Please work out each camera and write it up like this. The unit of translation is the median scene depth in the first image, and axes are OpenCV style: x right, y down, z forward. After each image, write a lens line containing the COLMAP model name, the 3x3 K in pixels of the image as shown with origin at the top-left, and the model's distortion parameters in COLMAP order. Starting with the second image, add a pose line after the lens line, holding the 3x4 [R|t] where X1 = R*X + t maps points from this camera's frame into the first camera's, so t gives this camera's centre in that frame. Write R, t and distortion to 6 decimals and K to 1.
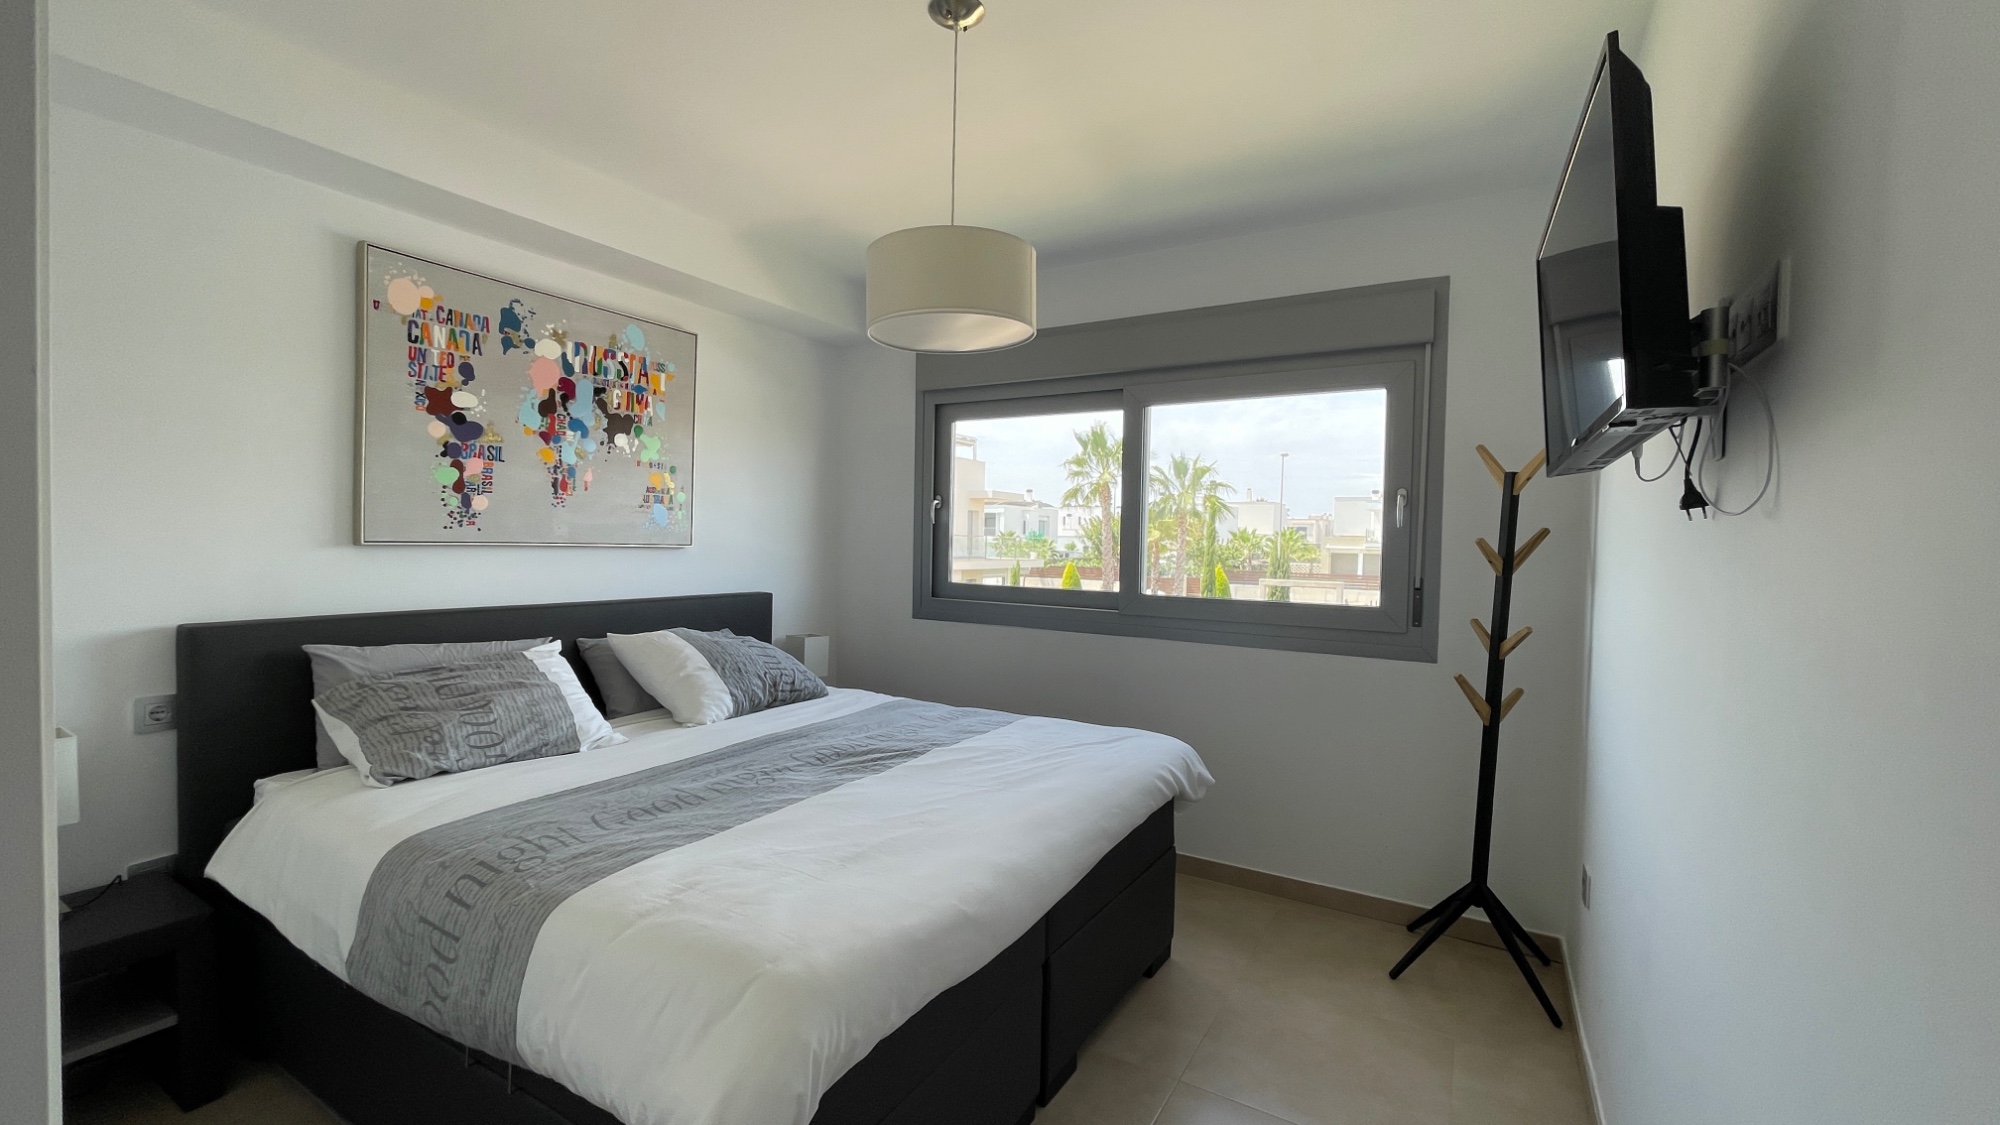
lens RADIAL K [[808.0, 0, 994.5], [0, 808.0, 559.6], [0, 0, 1]] dist [-0.006234, 0.000923]
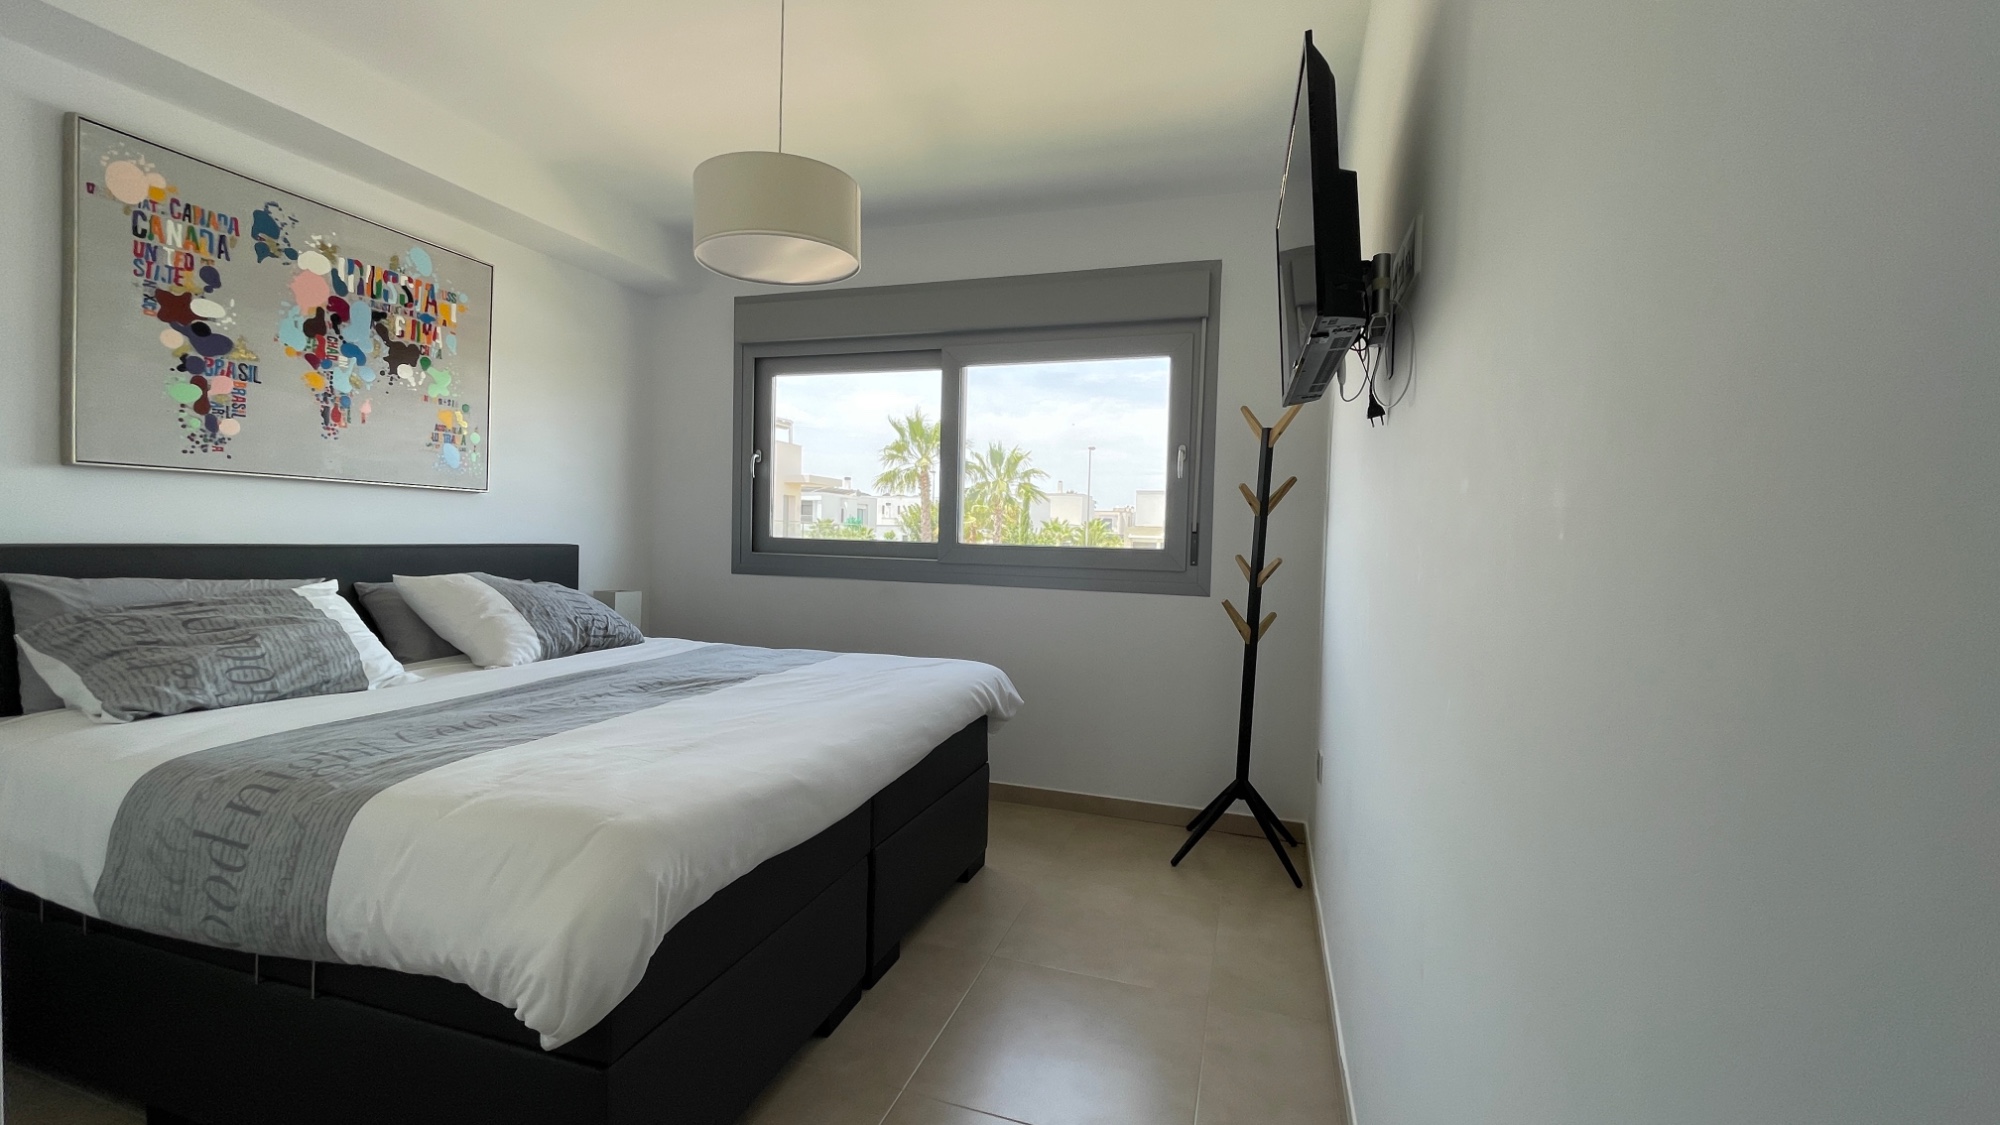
lens RADIAL K [[812.1, 0, 992.2], [0, 812.1, 565.9], [0, 0, 1]] dist [-0.001606, 0.004161]
pose [[0.975765, -0.002666, 0.218806, -0.011441], [0.000022, 0.999927, 0.012086, 0.076239], [-0.218822, -0.011789, 0.975694, -0.070925]]
